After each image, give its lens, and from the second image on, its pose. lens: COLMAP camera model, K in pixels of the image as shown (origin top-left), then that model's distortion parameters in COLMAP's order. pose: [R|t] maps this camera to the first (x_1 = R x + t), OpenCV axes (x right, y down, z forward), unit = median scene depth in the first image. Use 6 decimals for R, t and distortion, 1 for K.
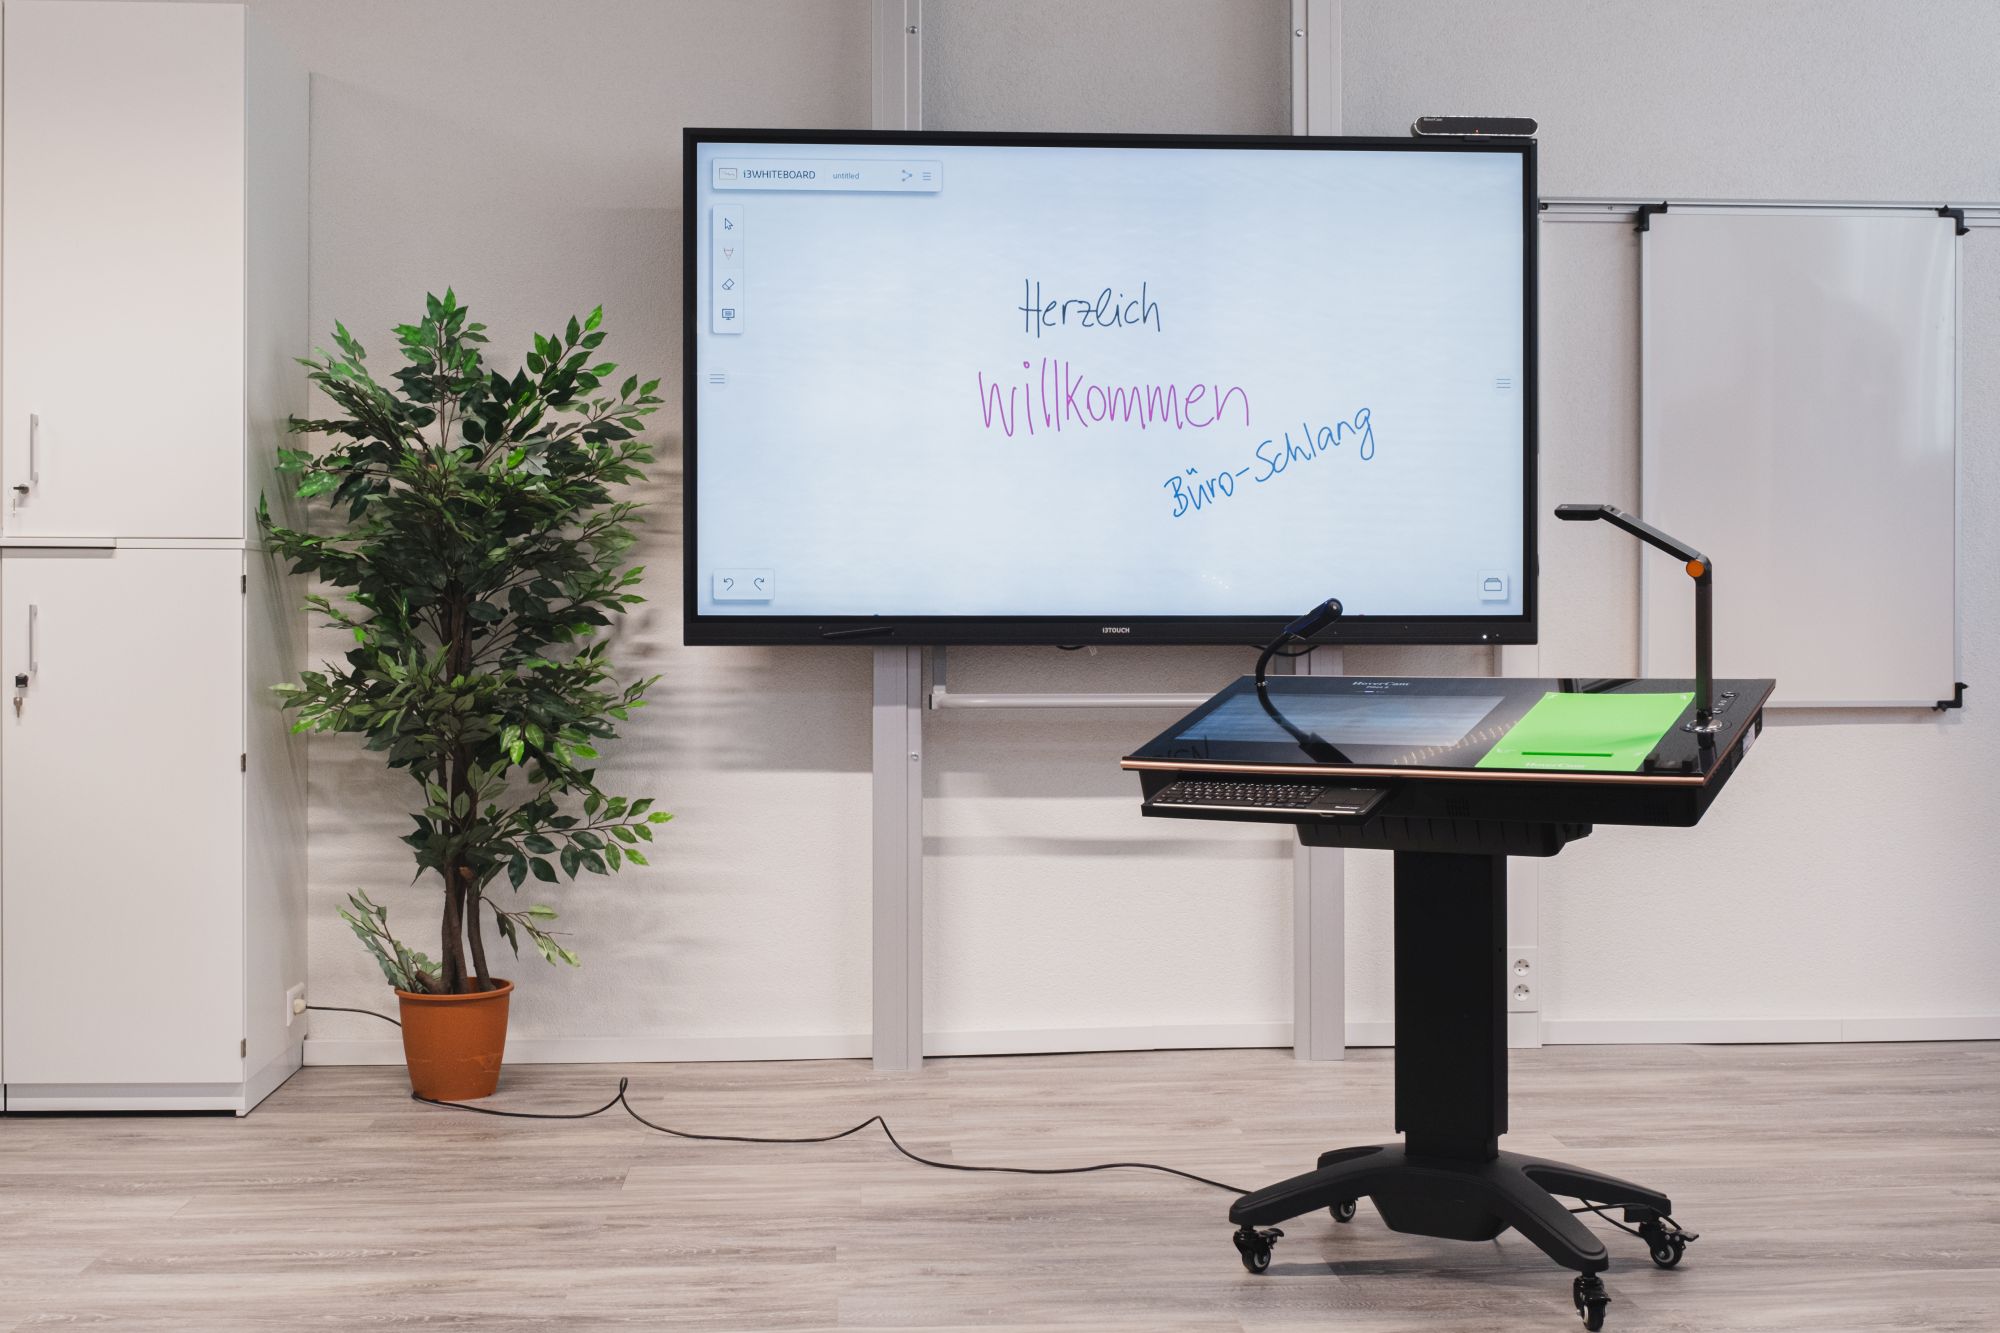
lens RADIAL K [[2128.6, 0, 999.4], [0, 2128.6, 658.5], [0, 0, 1]] dist [0.012311, 0.000000]
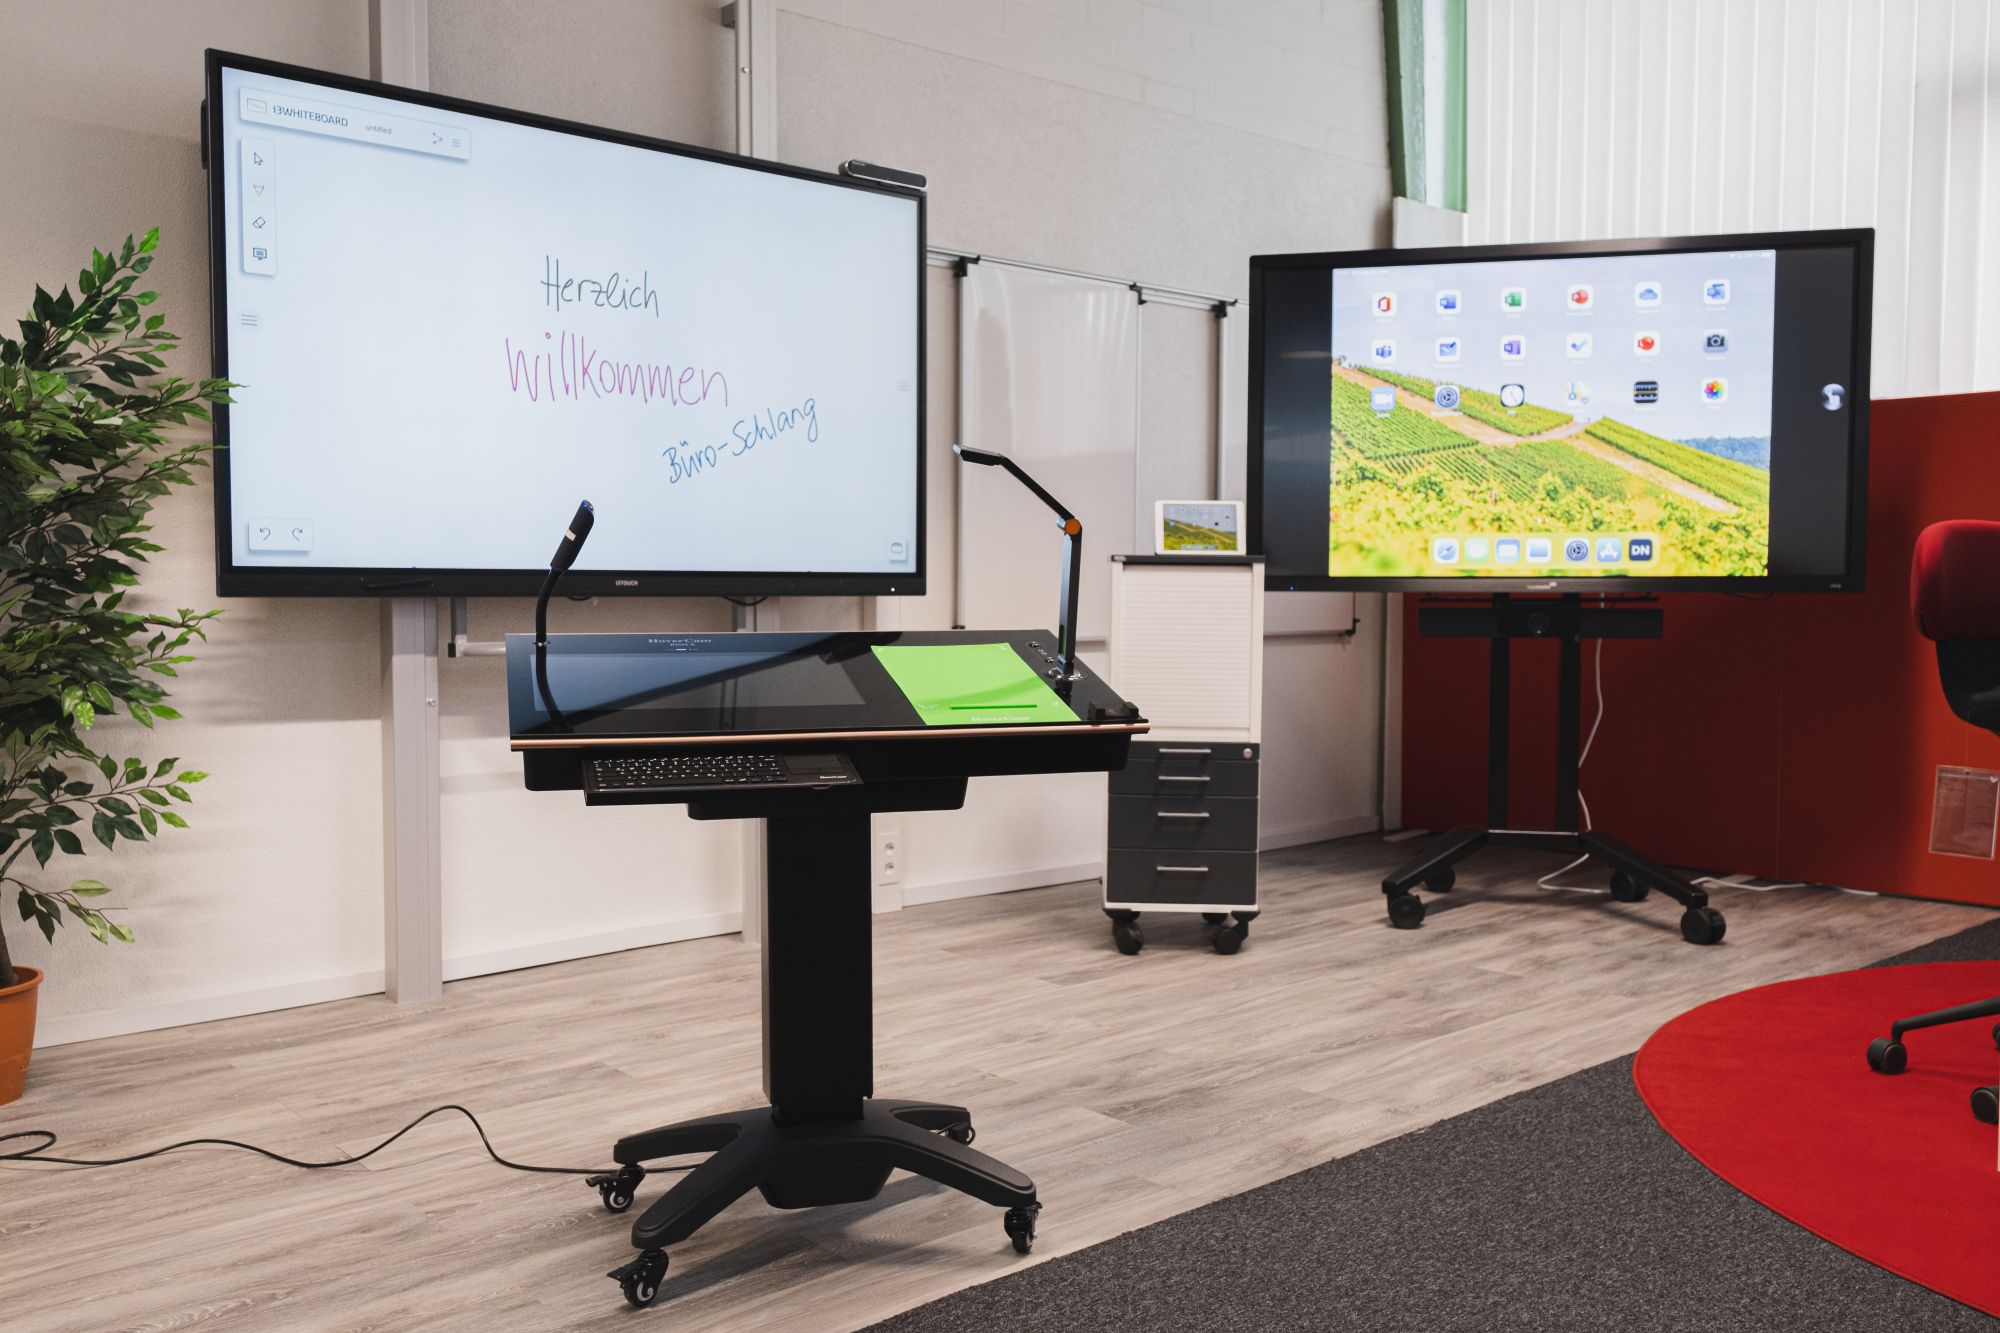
lens RADIAL K [[1591.2, 0, 998.6], [0, 1591.2, 677.0], [0, 0, 1]] dist [0.010778, 0.011951]
pose [[0.825373, -0.029296, 0.563828, -0.257817], [0.004090, 0.998937, 0.045916, -0.001566], [-0.564574, -0.035591, 0.824615, 0.199657]]
